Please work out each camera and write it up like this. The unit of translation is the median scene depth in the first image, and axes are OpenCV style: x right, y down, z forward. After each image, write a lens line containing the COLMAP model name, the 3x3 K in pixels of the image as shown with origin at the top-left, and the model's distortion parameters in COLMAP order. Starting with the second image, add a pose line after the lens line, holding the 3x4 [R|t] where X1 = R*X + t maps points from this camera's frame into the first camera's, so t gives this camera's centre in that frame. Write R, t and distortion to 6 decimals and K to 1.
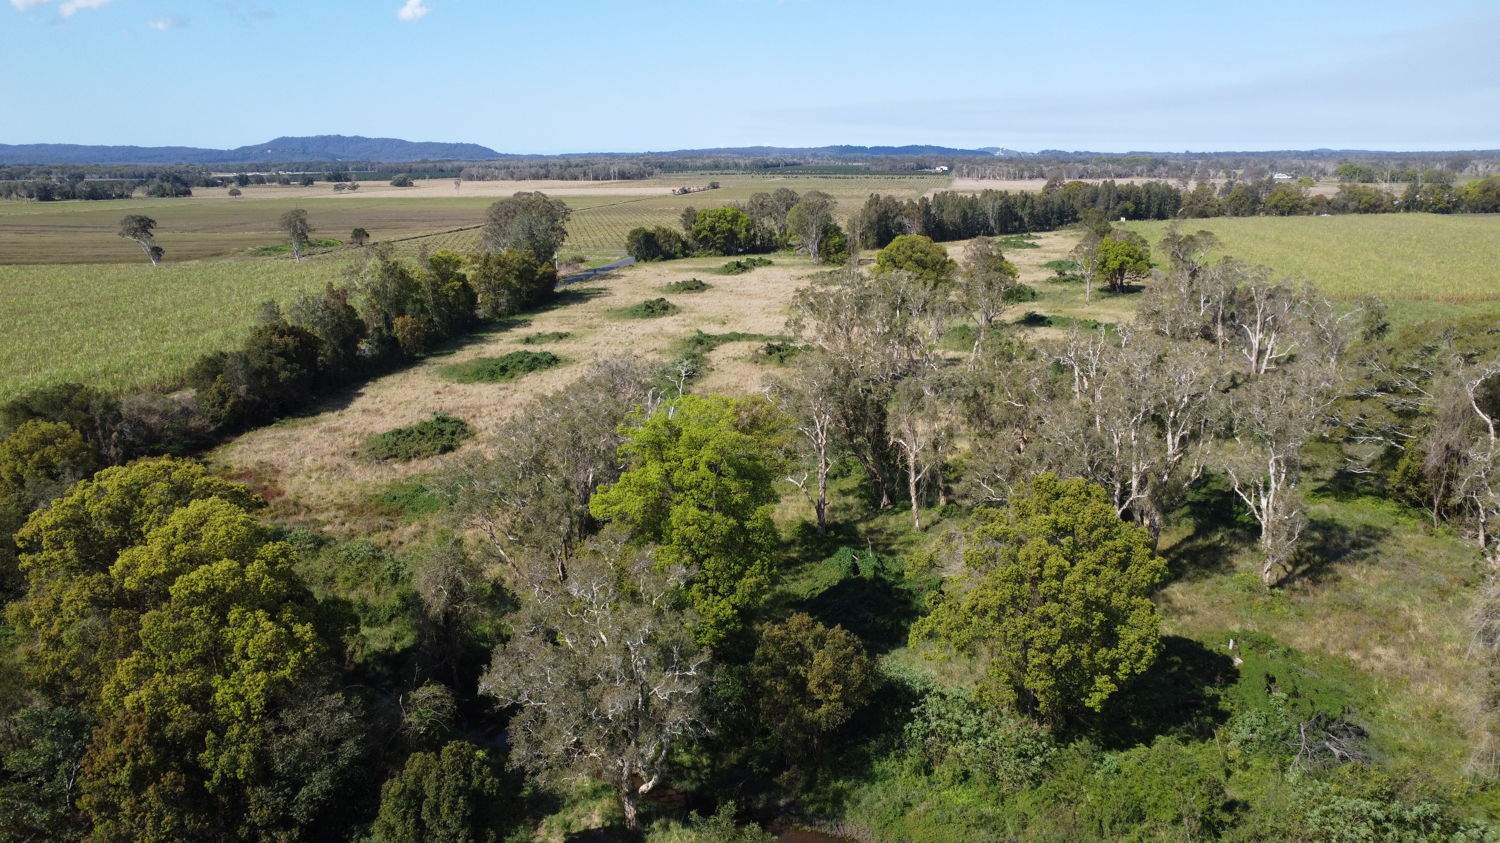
lens RADIAL K [[1162.2, 0, 750.0], [0, 1162.2, 421.5], [0, 0, 1]] dist [-0.196801, 0.369914]
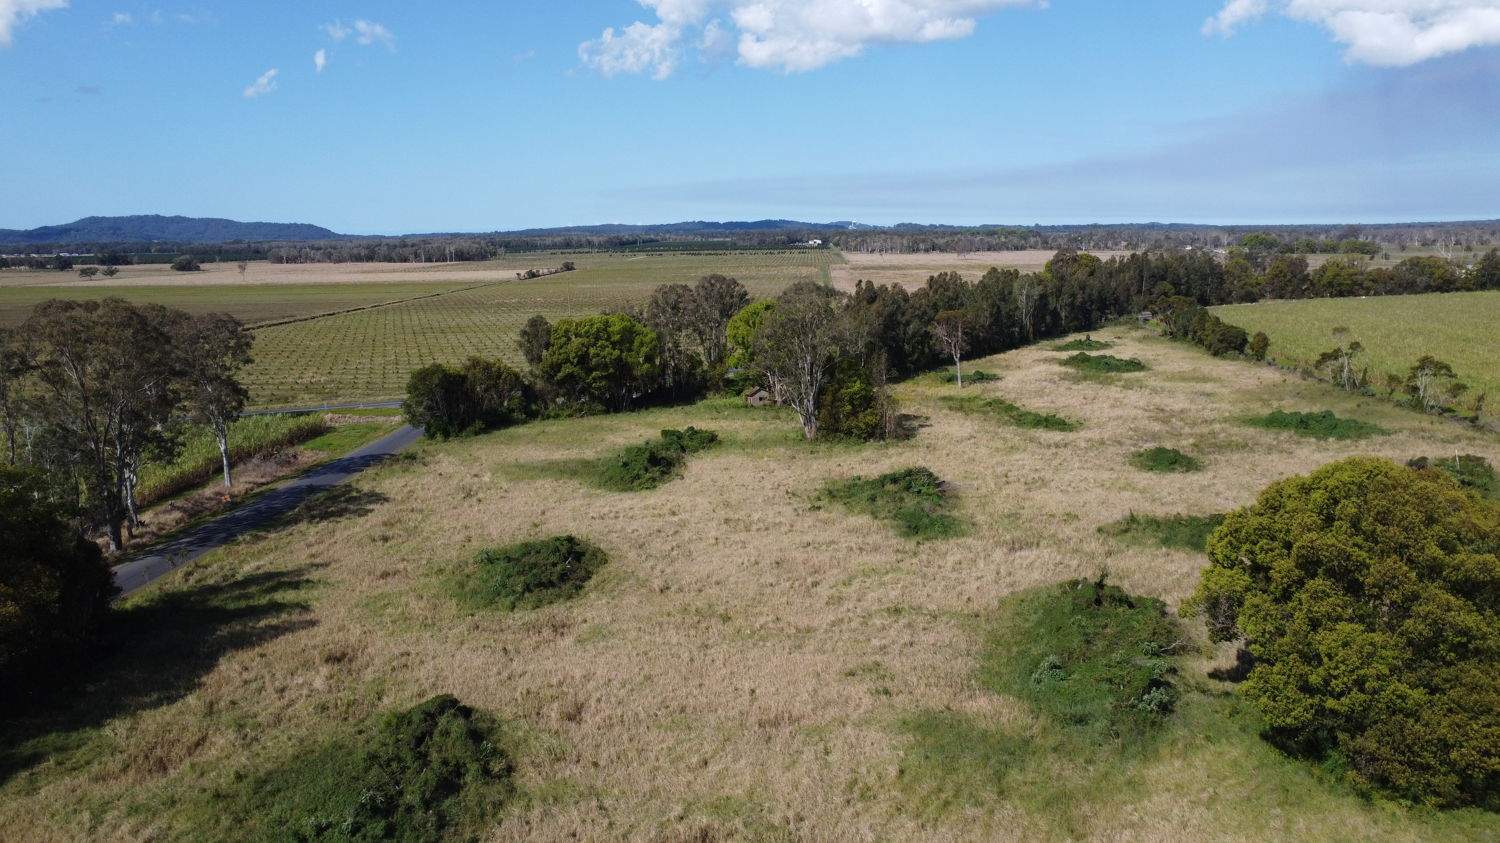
lens RADIAL K [[1162.2, 0, 750.0], [0, 1162.2, 421.5], [0, 0, 1]] dist [-0.196801, 0.369914]
pose [[0.991706, -0.028362, 0.125355, -0.015036], [0.036533, 0.997321, -0.063369, -0.064898], [-0.123222, 0.067423, 0.990086, 0.305499]]
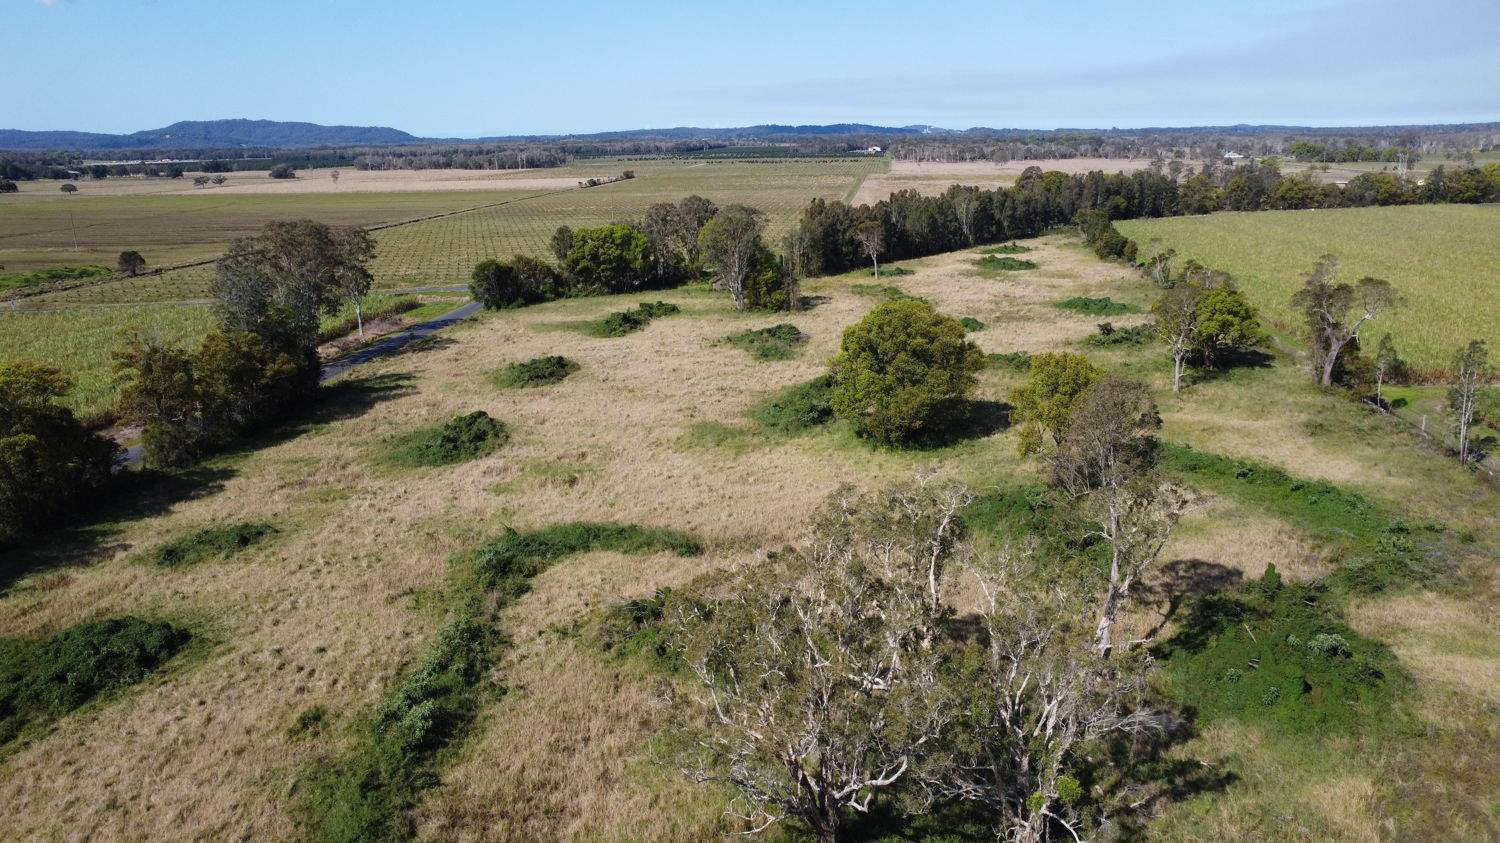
lens RADIAL K [[1162.2, 0, 750.0], [0, 1162.2, 421.5], [0, 0, 1]] dist [-0.196801, 0.369914]
pose [[0.998013, -0.023733, 0.058374, 0.011688], [0.022746, 0.999588, 0.017512, -0.046151], [-0.058766, -0.016150, 0.998141, 0.171996]]
